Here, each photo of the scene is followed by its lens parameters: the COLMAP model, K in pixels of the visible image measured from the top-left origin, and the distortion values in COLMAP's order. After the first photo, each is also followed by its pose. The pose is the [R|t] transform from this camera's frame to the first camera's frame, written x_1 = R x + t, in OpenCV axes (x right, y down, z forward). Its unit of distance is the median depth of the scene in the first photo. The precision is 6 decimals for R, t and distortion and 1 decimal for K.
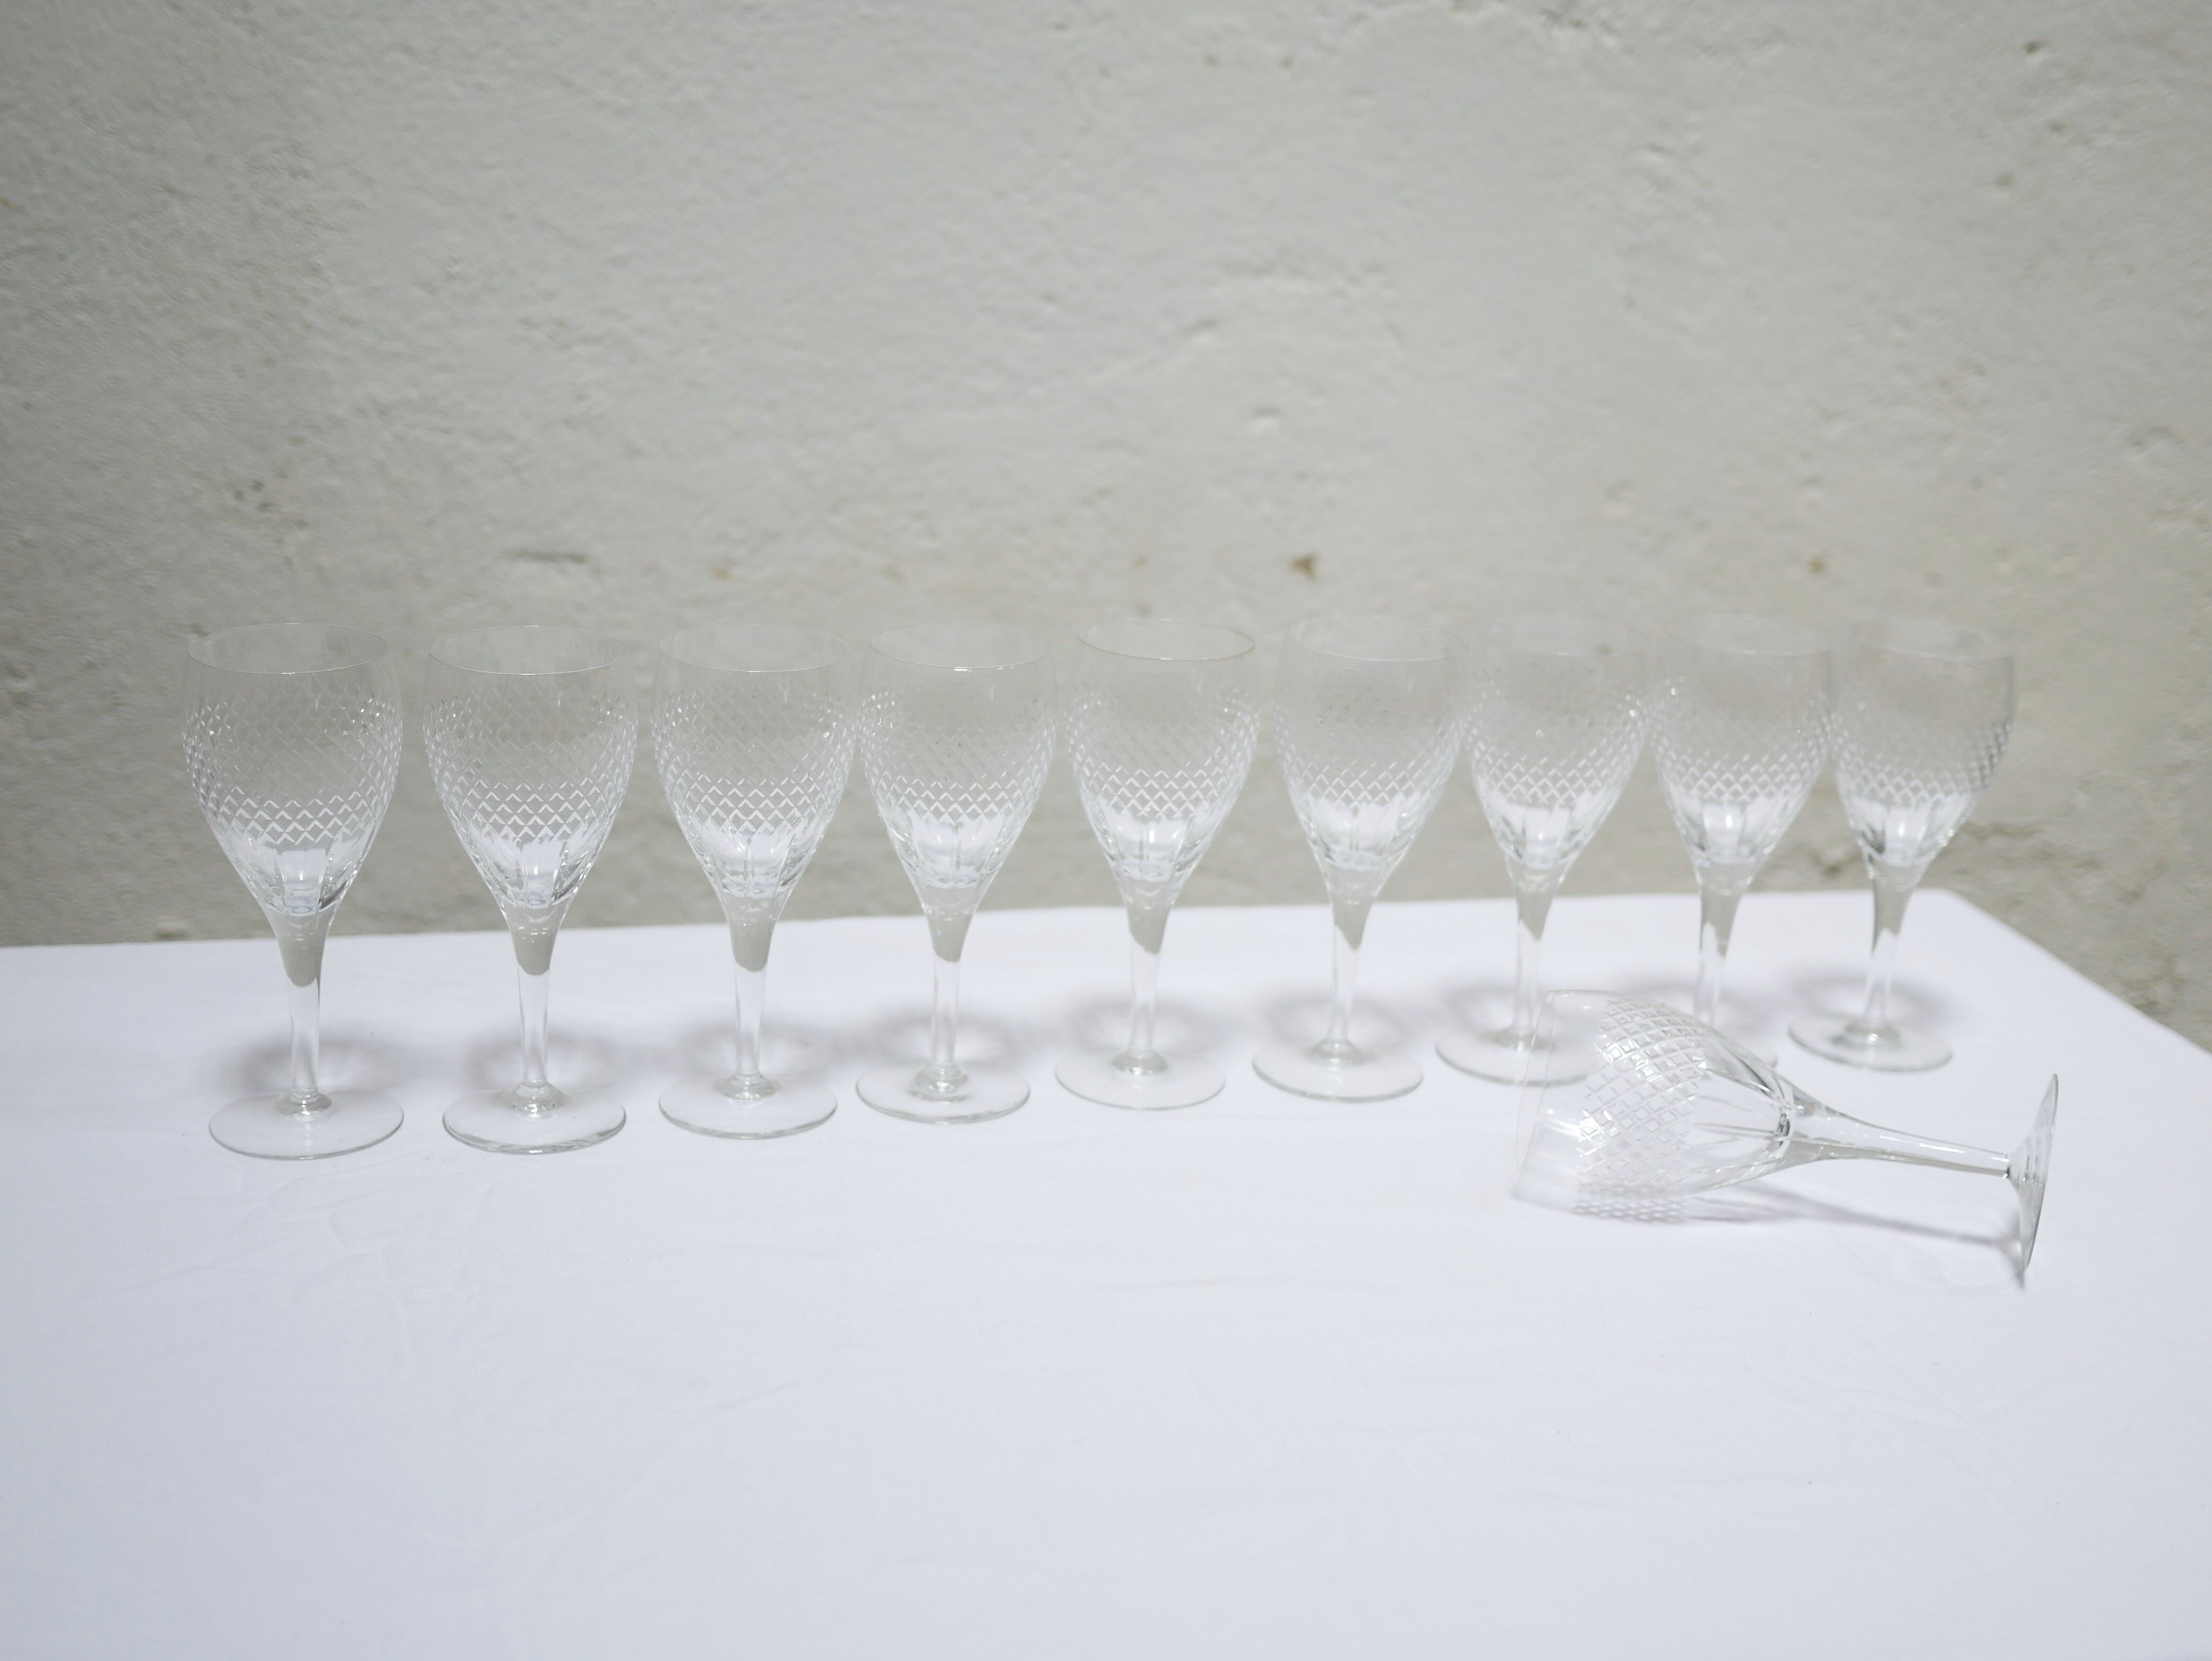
lens RADIAL K [[2746.5, 0, 1104.1], [0, 2746.5, 816.7], [0, 0, 1]] dist [-0.016126, 0.000000]
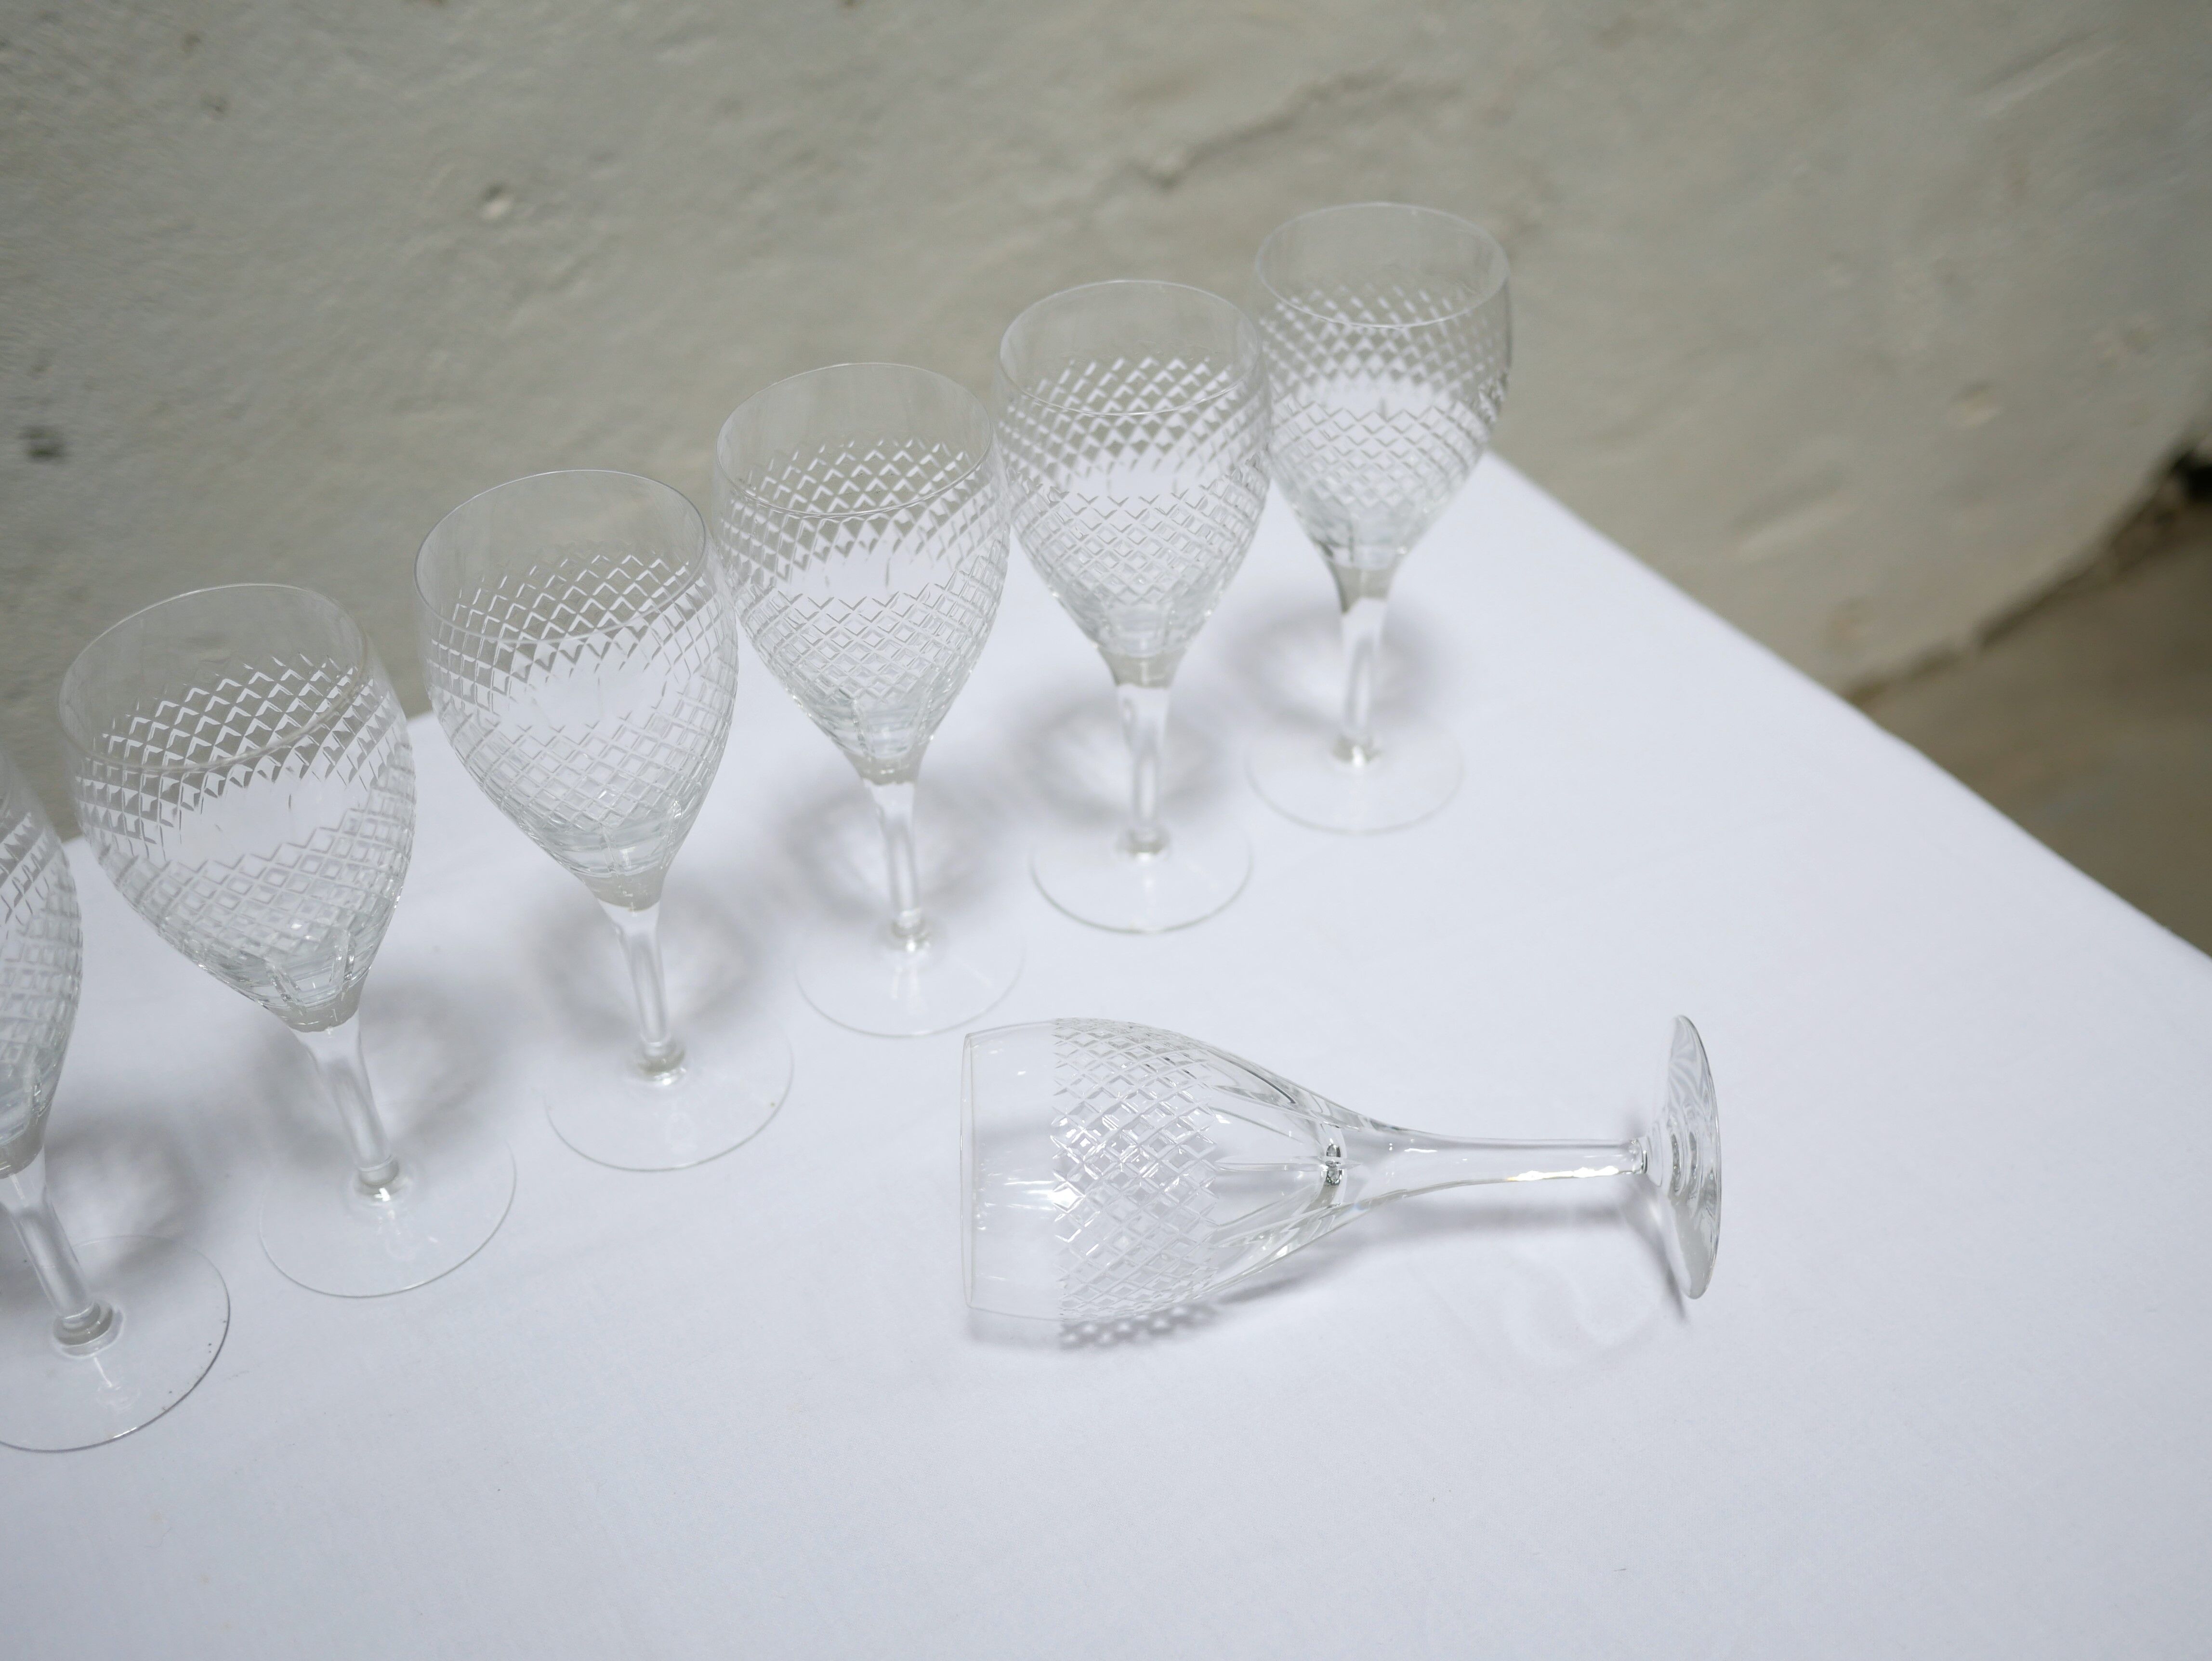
lens RADIAL K [[2481.5, 0, 1086.7], [0, 2481.5, 826.1], [0, 0, 1]] dist [-0.005151, 0.000000]
pose [[0.945887, -0.268765, 0.181834, 0.068384], [0.168150, 0.885219, 0.433719, -0.170641], [-0.277531, -0.379674, 0.882510, 0.344690]]
